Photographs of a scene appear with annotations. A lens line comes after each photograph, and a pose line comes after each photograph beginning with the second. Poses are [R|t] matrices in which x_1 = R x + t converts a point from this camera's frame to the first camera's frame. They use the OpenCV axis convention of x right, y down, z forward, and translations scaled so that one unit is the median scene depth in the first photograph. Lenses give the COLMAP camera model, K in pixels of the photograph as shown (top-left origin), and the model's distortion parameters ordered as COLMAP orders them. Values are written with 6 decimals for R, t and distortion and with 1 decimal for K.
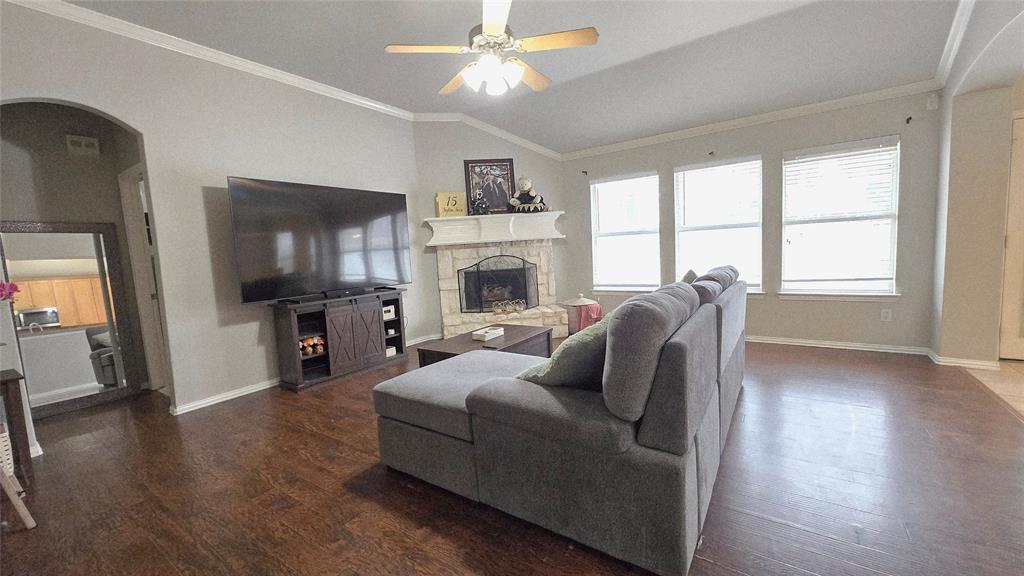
lens RADIAL K [[402.3, 0, 501.9], [0, 402.3, 287.5], [0, 0, 1]] dist [-0.000974, -0.000522]
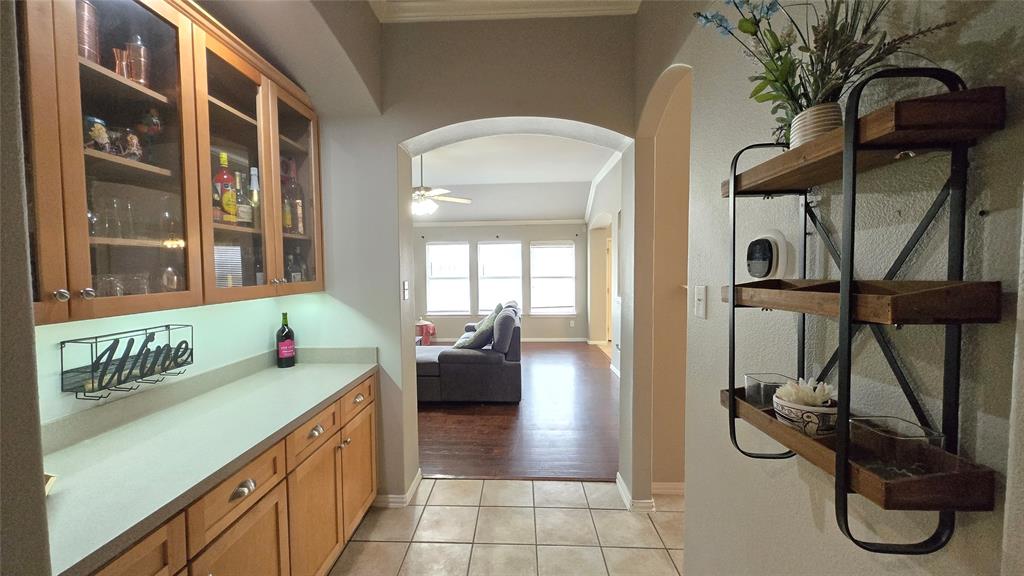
lens RADIAL K [[402.3, 0, 501.9], [0, 402.3, 287.5], [0, 0, 1]] dist [-0.000974, -0.000522]
pose [[0.841639, 0.020733, 0.539643, -0.467138], [0.017087, 0.997740, -0.064982, 0.009361], [-0.539771, 0.063912, 0.839382, -0.550903]]
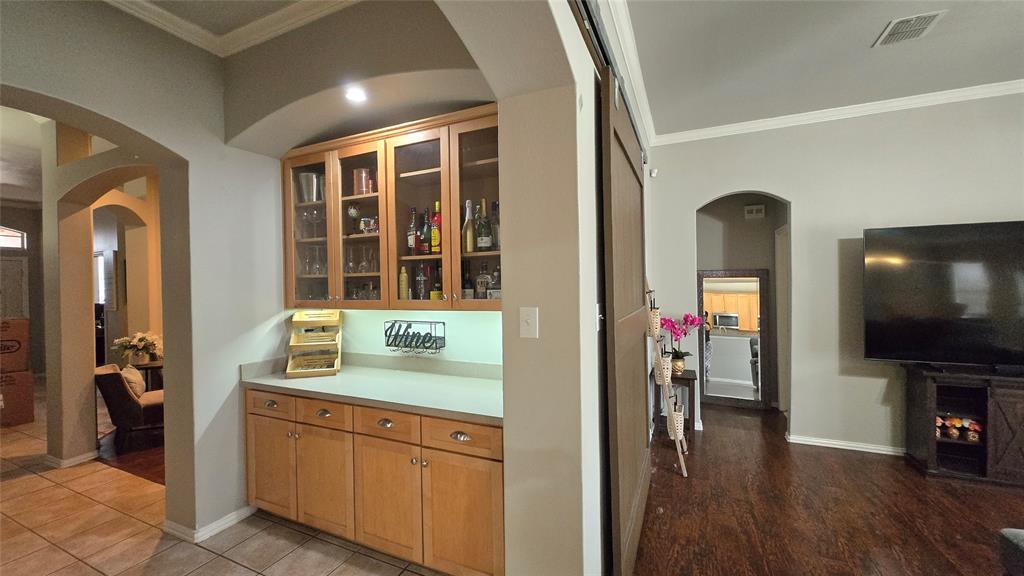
lens RADIAL K [[402.3, 0, 501.9], [0, 402.3, 287.5], [0, 0, 1]] dist [-0.000974, -0.000522]
pose [[0.185365, 0.056895, -0.981021, 0.116016], [-0.094755, 0.994705, 0.039785, -0.075104], [0.978091, 0.085582, 0.189775, -0.045303]]
